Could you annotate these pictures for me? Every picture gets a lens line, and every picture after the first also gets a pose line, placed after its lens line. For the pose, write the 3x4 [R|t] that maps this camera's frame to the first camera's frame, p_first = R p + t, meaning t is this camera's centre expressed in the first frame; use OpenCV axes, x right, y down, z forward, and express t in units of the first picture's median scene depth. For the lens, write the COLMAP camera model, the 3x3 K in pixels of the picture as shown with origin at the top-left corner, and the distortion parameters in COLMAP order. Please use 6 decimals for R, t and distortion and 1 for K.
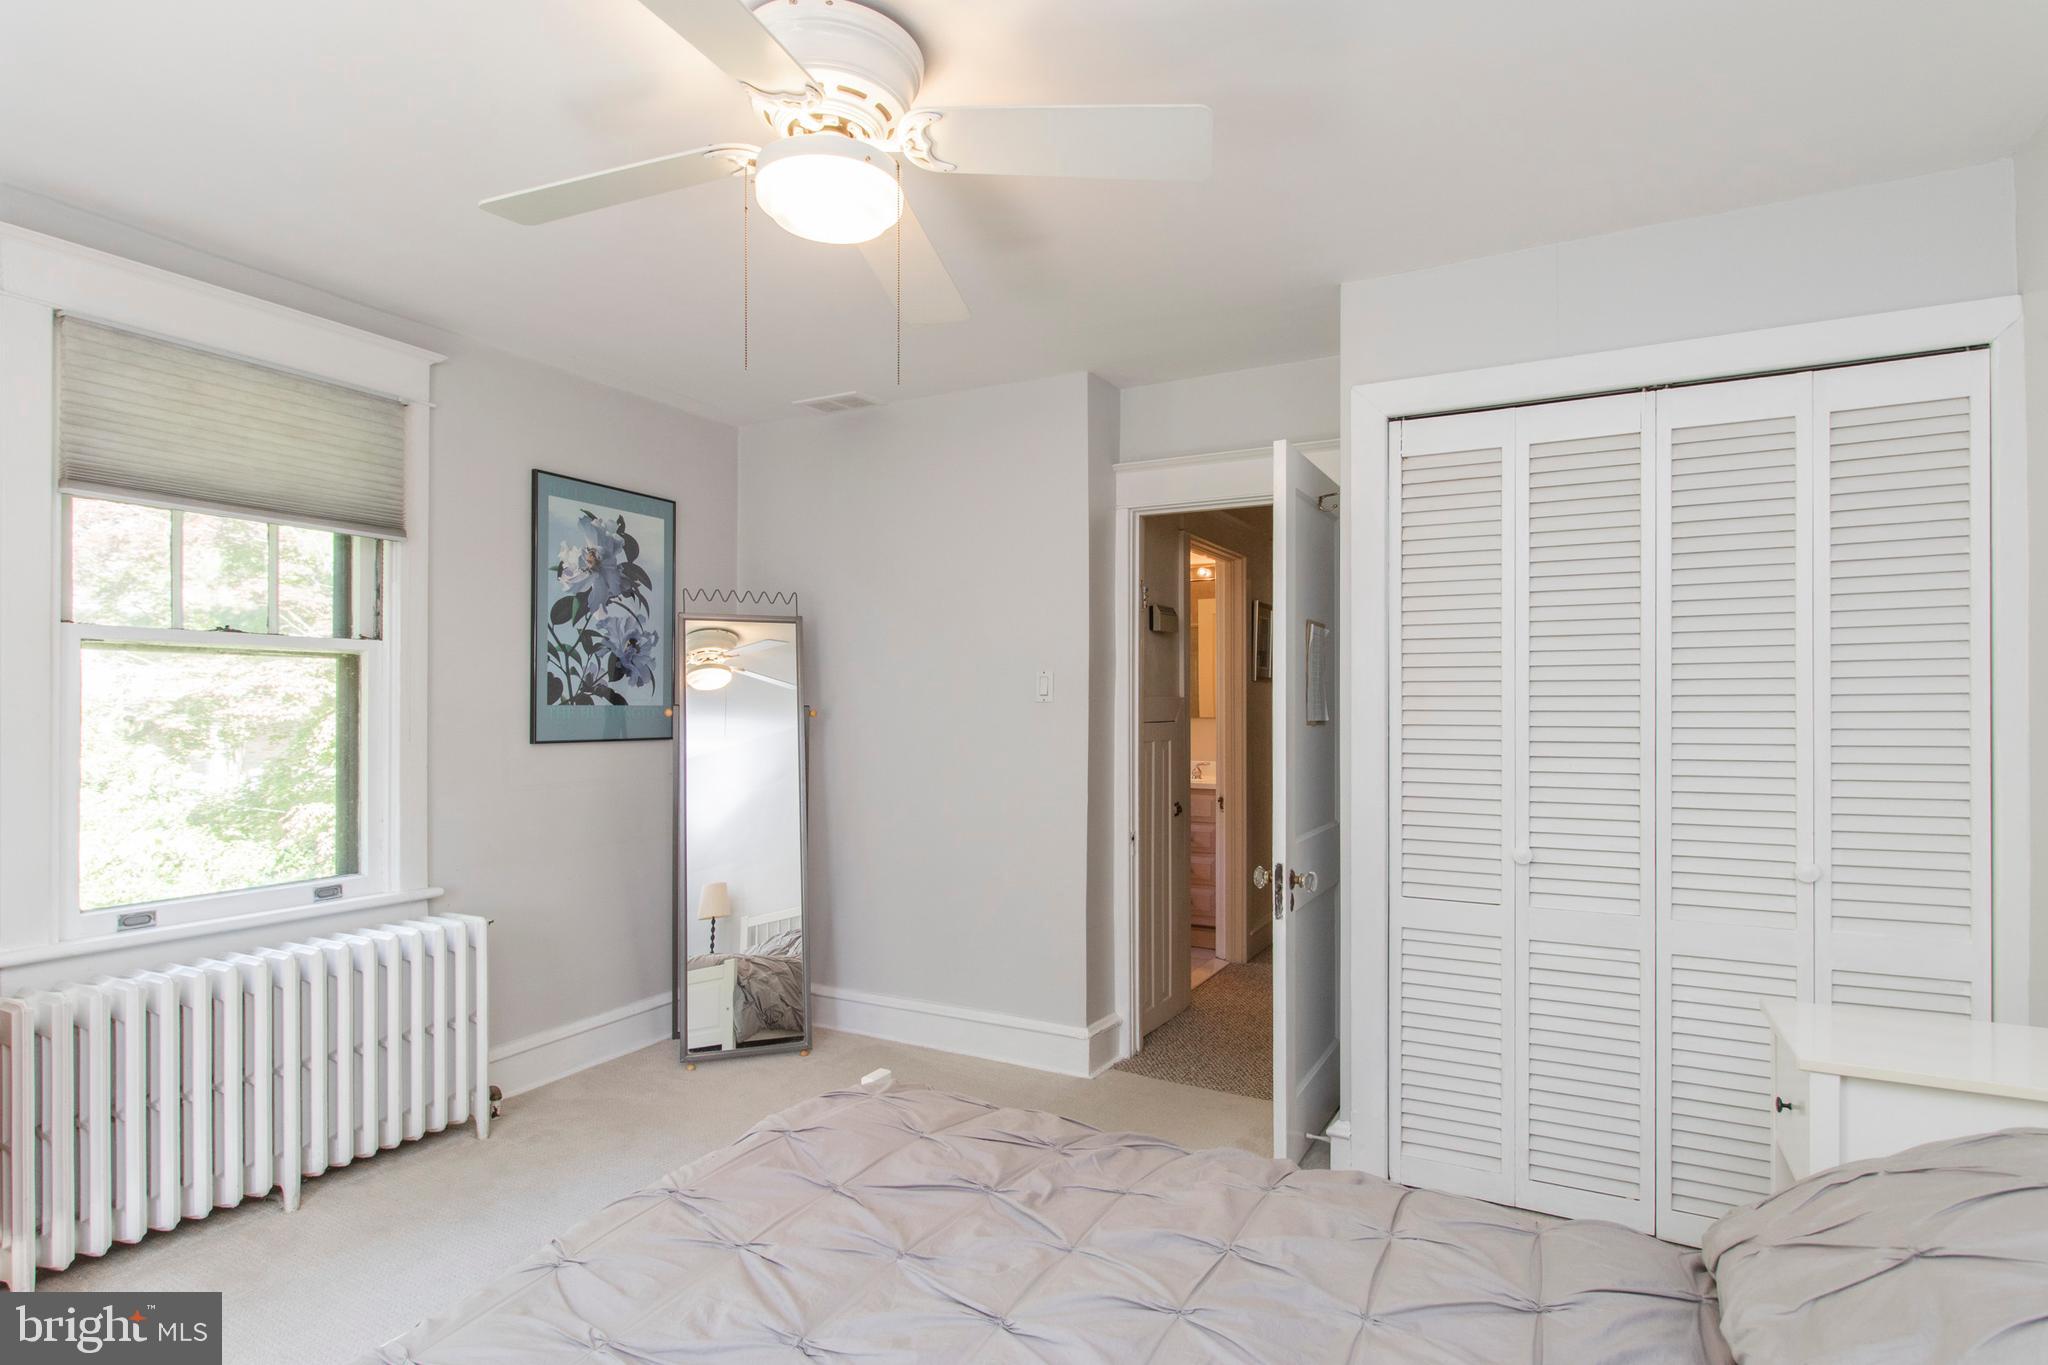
lens RADIAL K [[1047.7, 0, 1016.7], [0, 1047.7, 705.1], [0, 0, 1]] dist [-0.000060, -0.000060]
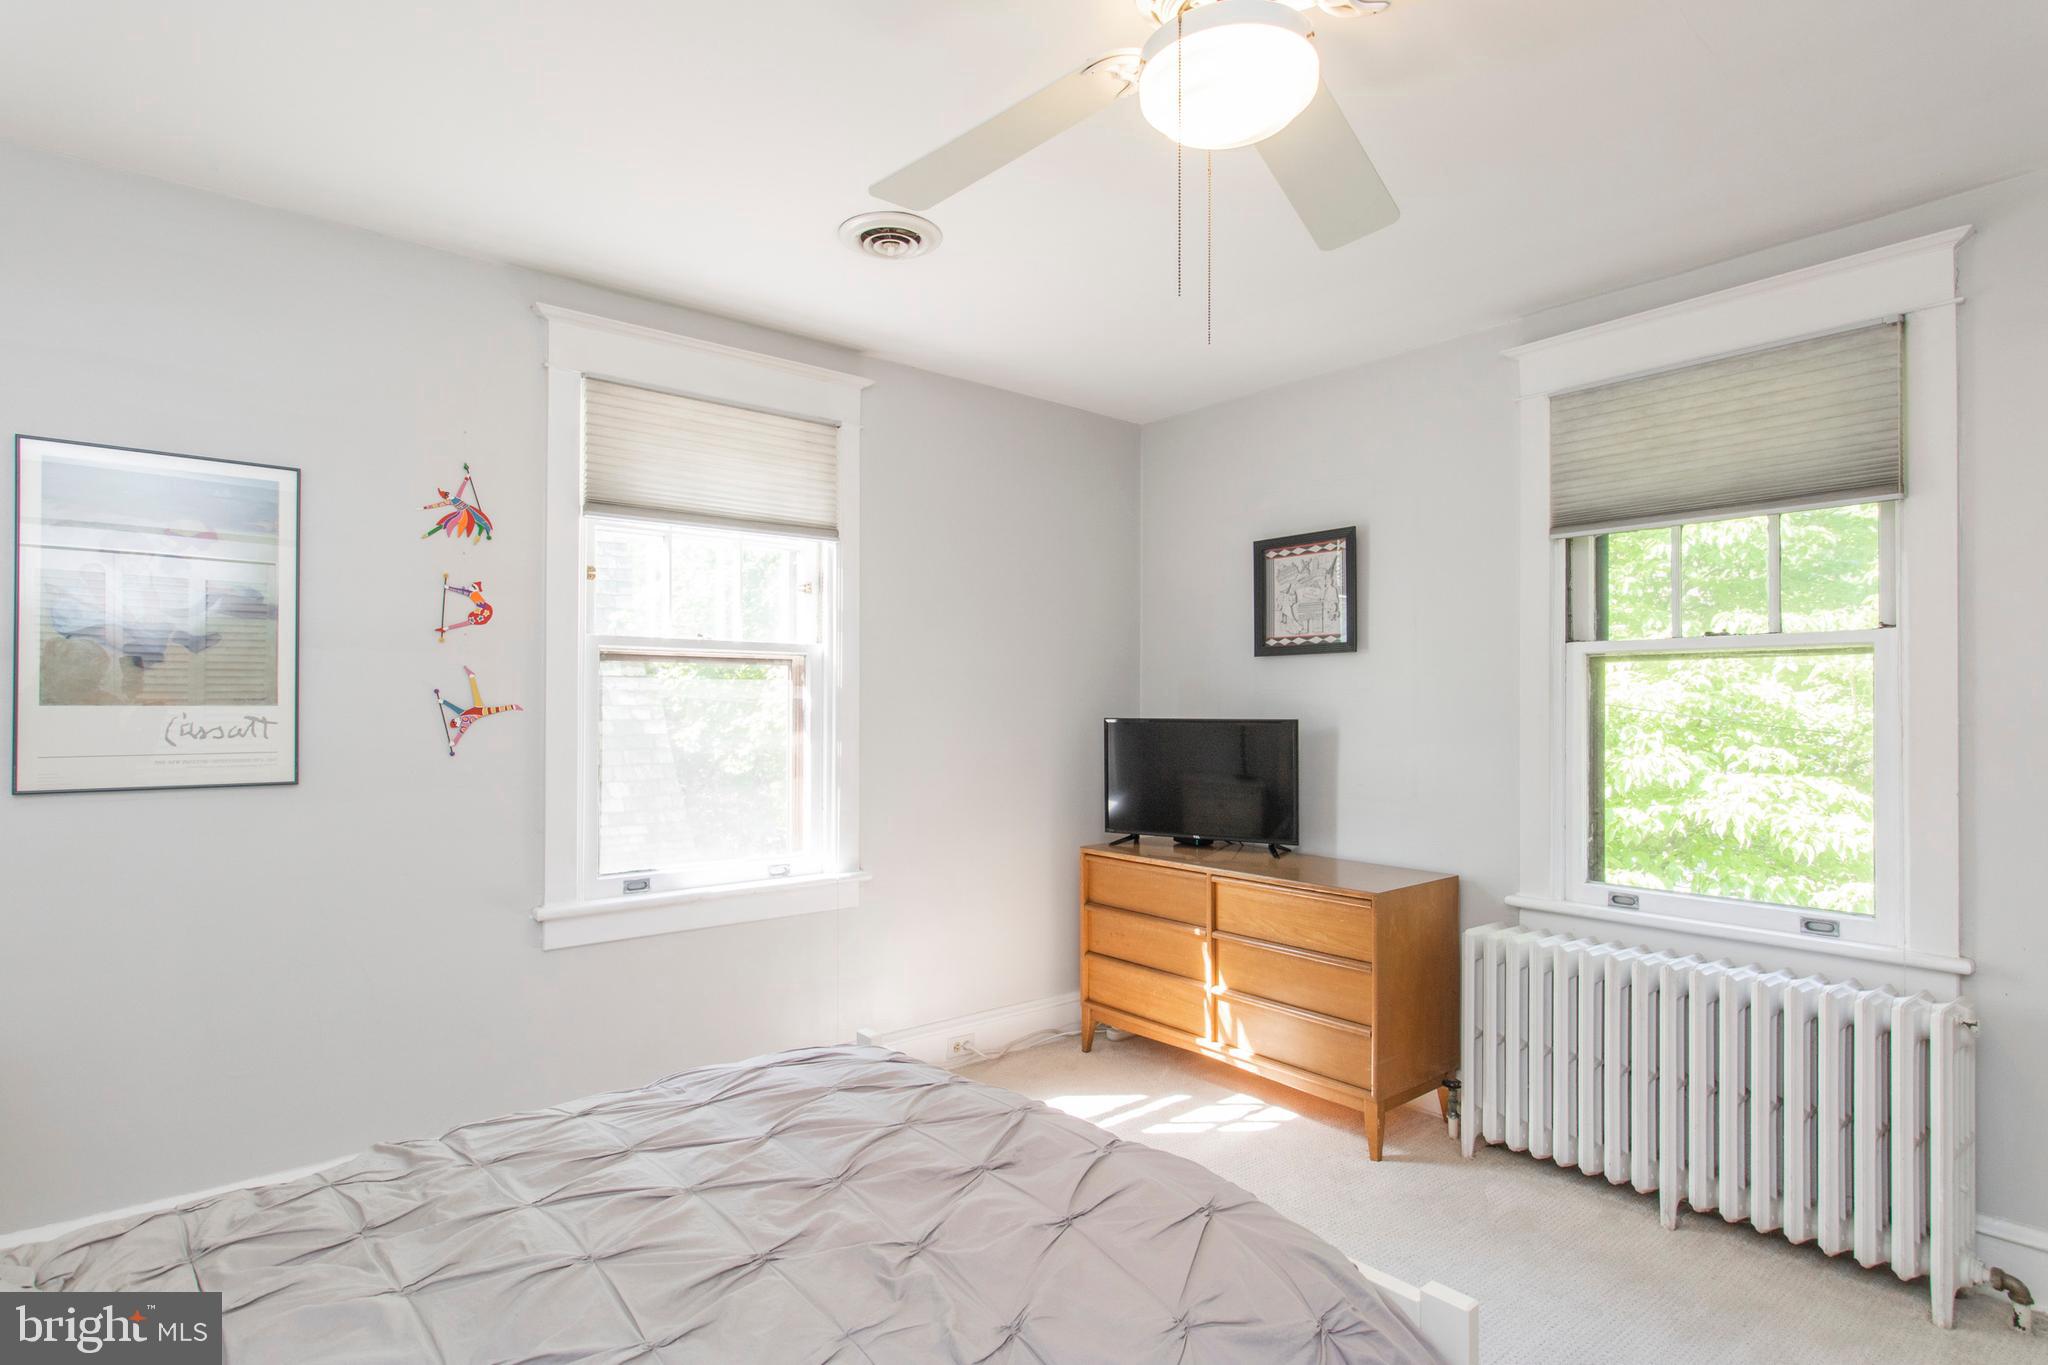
lens RADIAL K [[1047.7, 0, 1016.7], [0, 1047.7, 705.1], [0, 0, 1]] dist [-0.000060, -0.000060]
pose [[-0.381127, -0.005230, -0.924508, 0.430595], [-0.000291, 0.999985, -0.005537, 0.001477], [0.924523, -0.001842, -0.381122, 0.783445]]
